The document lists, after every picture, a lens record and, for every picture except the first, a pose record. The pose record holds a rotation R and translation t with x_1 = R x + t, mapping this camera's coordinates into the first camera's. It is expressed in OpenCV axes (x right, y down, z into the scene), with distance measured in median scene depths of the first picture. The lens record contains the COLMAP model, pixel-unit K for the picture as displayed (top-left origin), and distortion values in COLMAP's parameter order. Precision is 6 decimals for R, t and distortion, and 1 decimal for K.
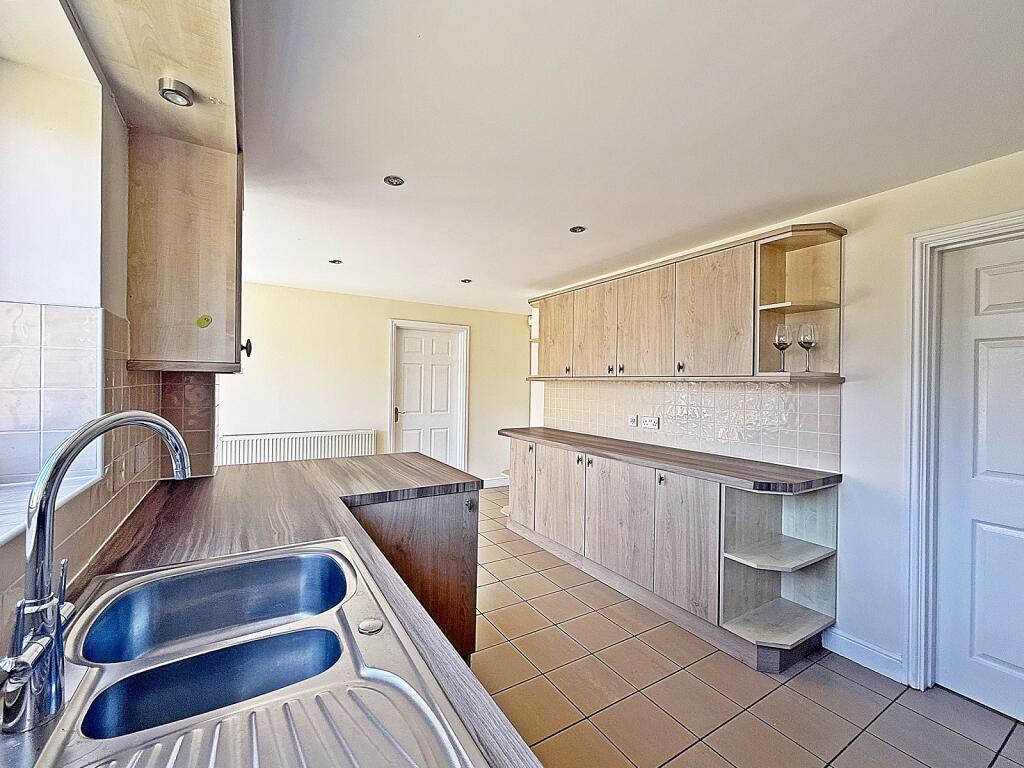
lens RADIAL K [[429.1, 0, 512.0], [0, 429.1, 384.0], [0, 0, 1]] dist [-0.001604, -0.000396]
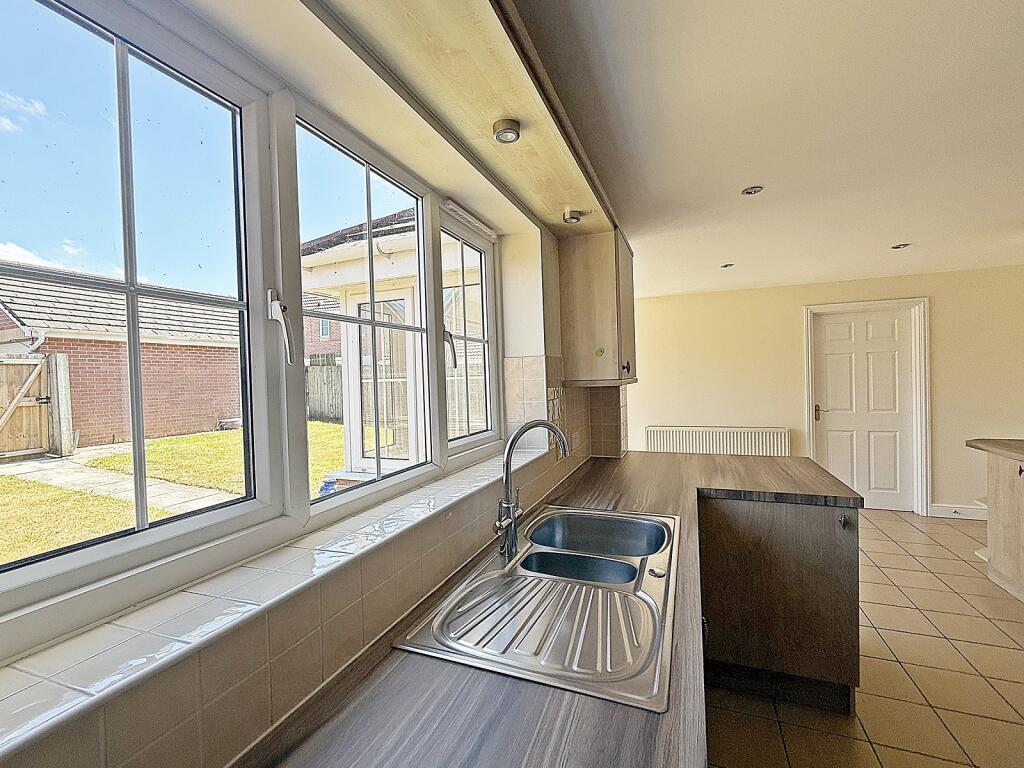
lens RADIAL K [[429.1, 0, 512.0], [0, 429.1, 384.0], [0, 0, 1]] dist [-0.001604, -0.000396]
pose [[0.591567, -0.022453, -0.805943, 0.167670], [0.038187, 0.999271, 0.000190, -0.027843], [0.805351, -0.030889, 0.591993, -0.069747]]
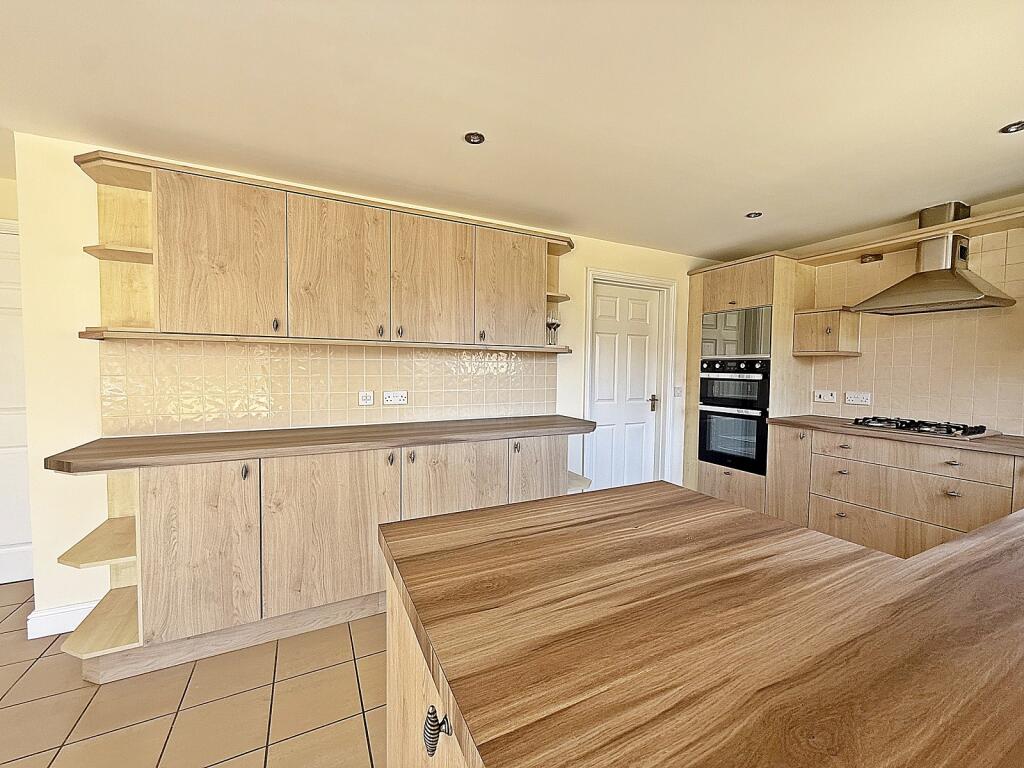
lens RADIAL K [[429.1, 0, 512.0], [0, 429.1, 384.0], [0, 0, 1]] dist [-0.001604, -0.000396]
pose [[0.062204, -0.058522, 0.996346, -0.661036], [-0.012122, 0.998162, 0.059385, 0.013565], [-0.997990, -0.015771, 0.061380, 0.964684]]
